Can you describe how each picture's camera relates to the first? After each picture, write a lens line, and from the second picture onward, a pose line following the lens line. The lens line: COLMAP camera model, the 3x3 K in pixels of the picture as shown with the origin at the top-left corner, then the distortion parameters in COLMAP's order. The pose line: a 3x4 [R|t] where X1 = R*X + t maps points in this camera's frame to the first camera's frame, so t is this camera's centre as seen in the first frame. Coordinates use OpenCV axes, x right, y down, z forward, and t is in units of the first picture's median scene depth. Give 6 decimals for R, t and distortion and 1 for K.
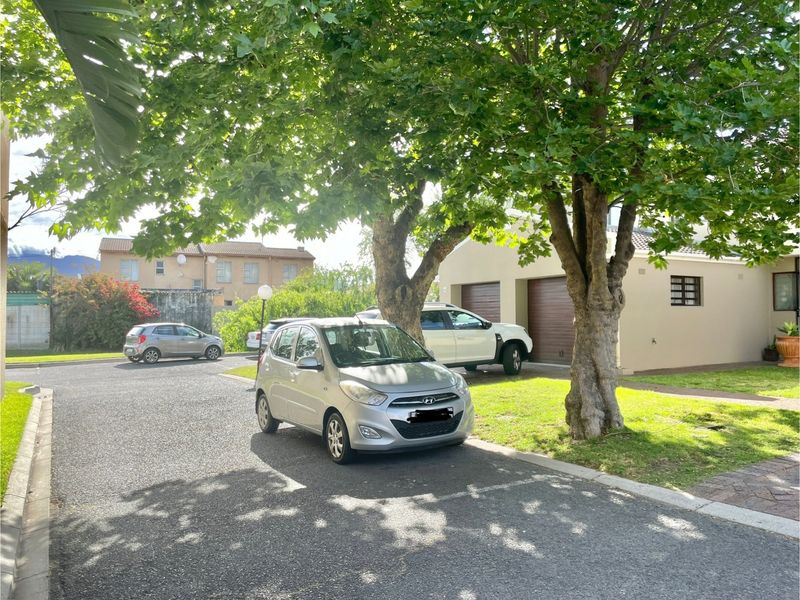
lens RADIAL K [[603.4, 0, 400.0], [0, 603.4, 300.0], [0, 0, 1]] dist [0.004127, -0.002068]
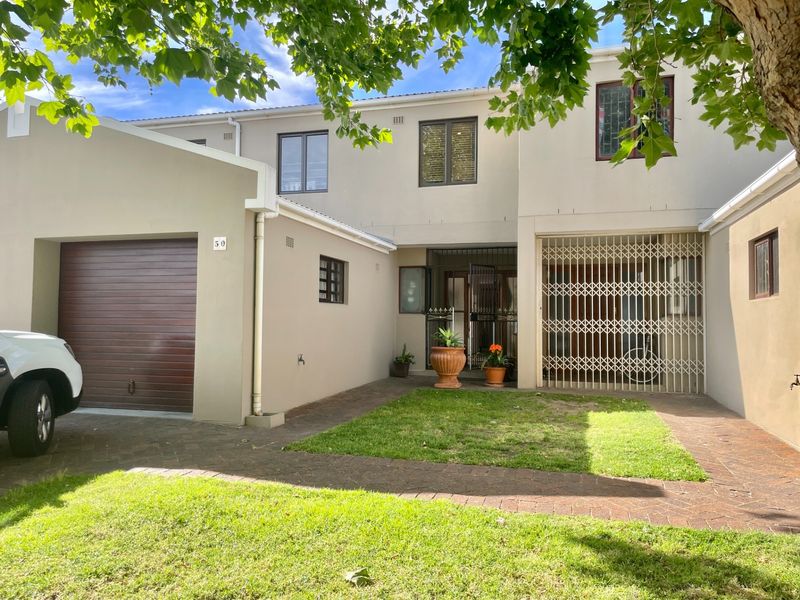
lens RADIAL K [[603.4, 0, 400.0], [0, 603.4, 300.0], [0, 0, 1]] dist [0.004127, -0.002068]
pose [[0.709545, 0.033612, 0.703859, 0.063623], [-0.029709, 0.999401, -0.017776, 0.015645], [-0.704034, -0.008298, 0.710118, 0.481535]]
